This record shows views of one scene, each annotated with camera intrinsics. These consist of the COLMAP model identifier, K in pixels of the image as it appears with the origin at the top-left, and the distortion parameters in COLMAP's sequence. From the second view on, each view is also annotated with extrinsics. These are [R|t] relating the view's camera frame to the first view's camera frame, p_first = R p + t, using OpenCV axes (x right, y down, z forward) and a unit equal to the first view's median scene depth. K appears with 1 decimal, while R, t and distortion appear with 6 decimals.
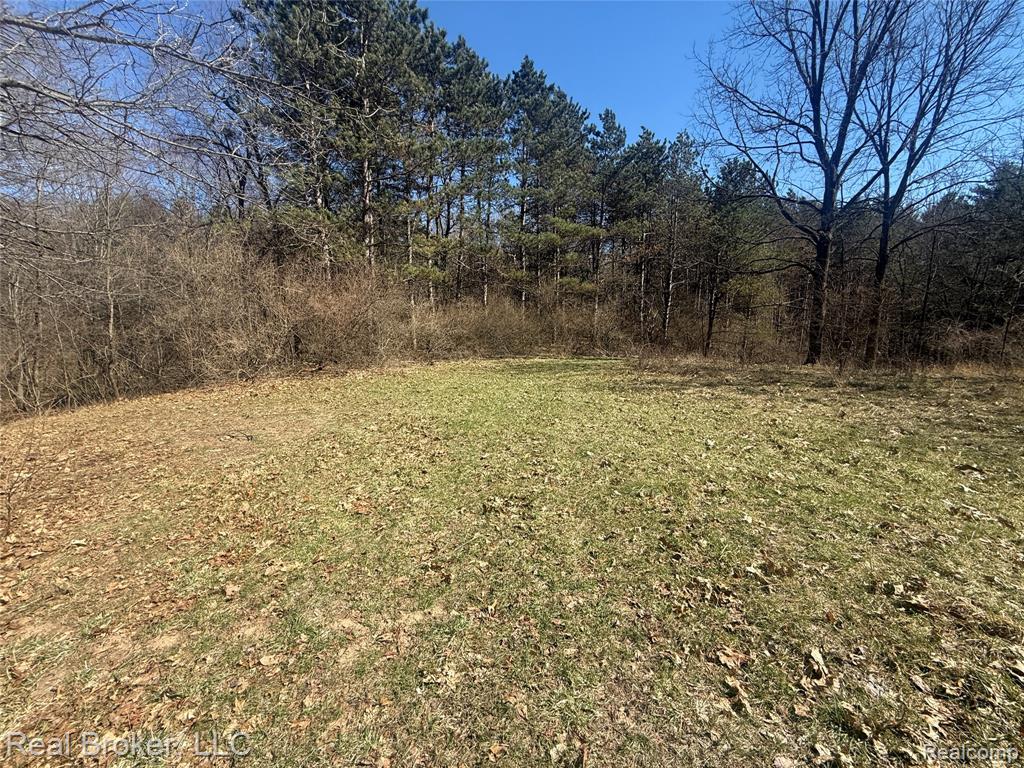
lens RADIAL K [[416.6, 0, 506.3], [0, 416.6, 381.9], [0, 0, 1]] dist [0.002553, -0.000697]
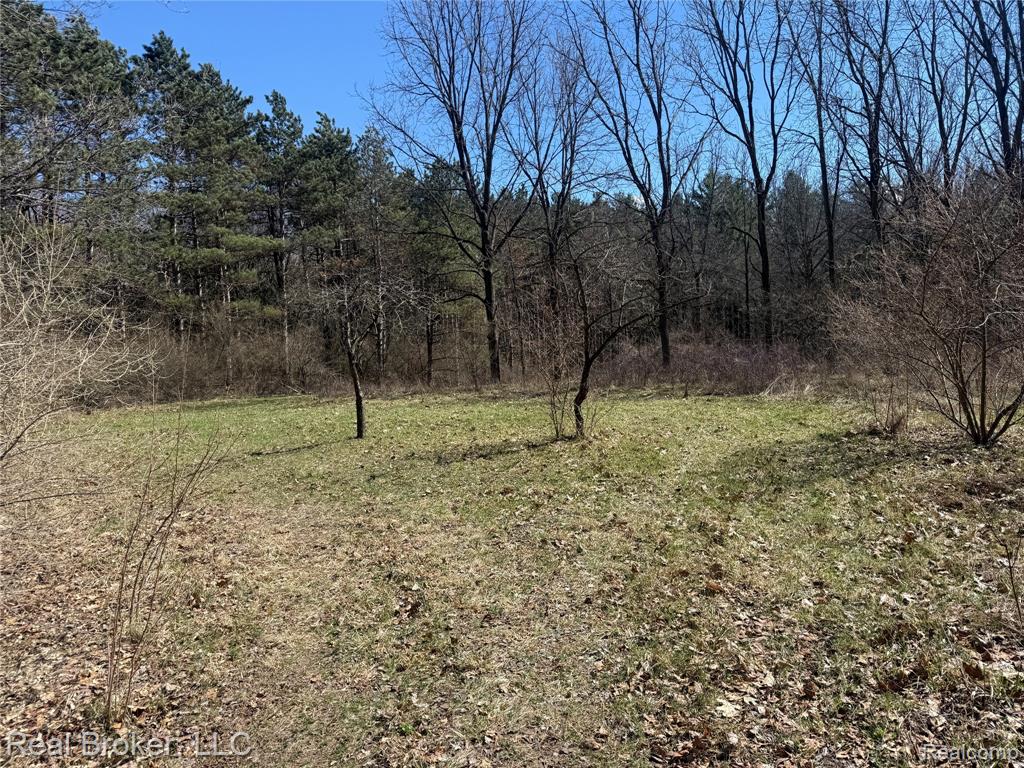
lens RADIAL K [[717.2, 0, 501.1], [0, 717.2, 397.6], [0, 0, 1]] dist [0.011845, 0.000011]
pose [[0.883392, -0.074705, 0.462642, -0.178883], [0.110400, 0.992602, -0.050524, 0.151579], [-0.455445, 0.095708, 0.885104, -1.123573]]
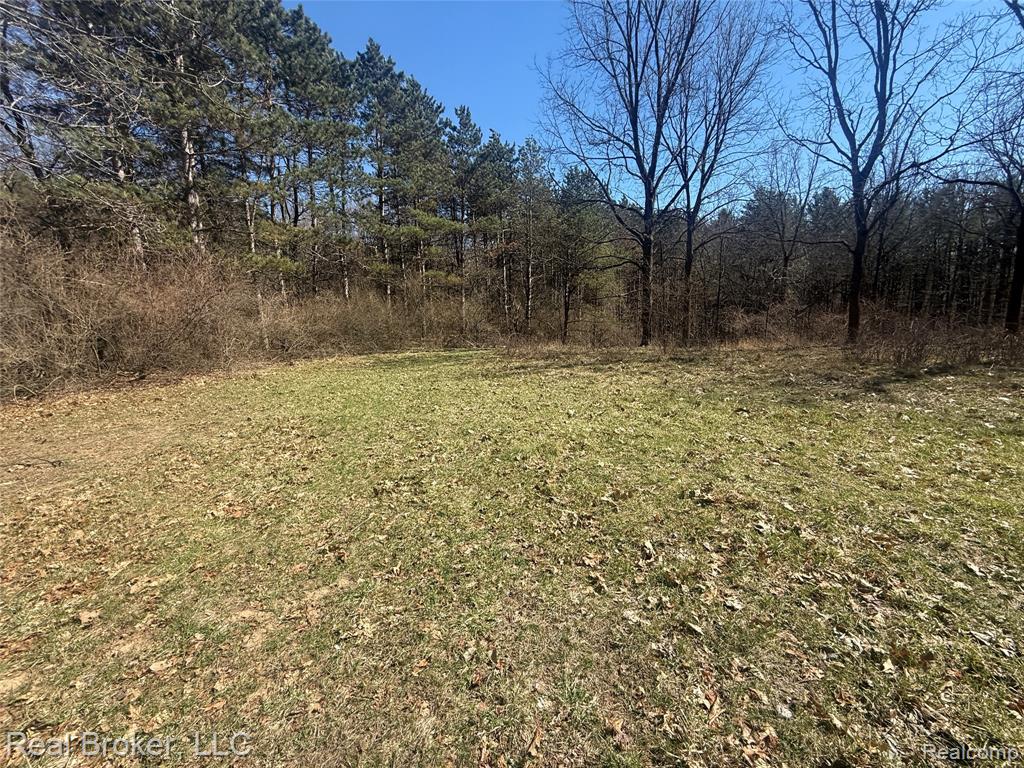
lens RADIAL K [[416.6, 0, 511.5], [0, 416.6, 381.0], [0, 0, 1]] dist [0.002553, -0.000697]
pose [[0.948225, -0.071984, 0.309335, -0.009723], [0.068312, 0.997406, 0.022699, 0.008965], [-0.310167, -0.000392, 0.950682, -0.023761]]
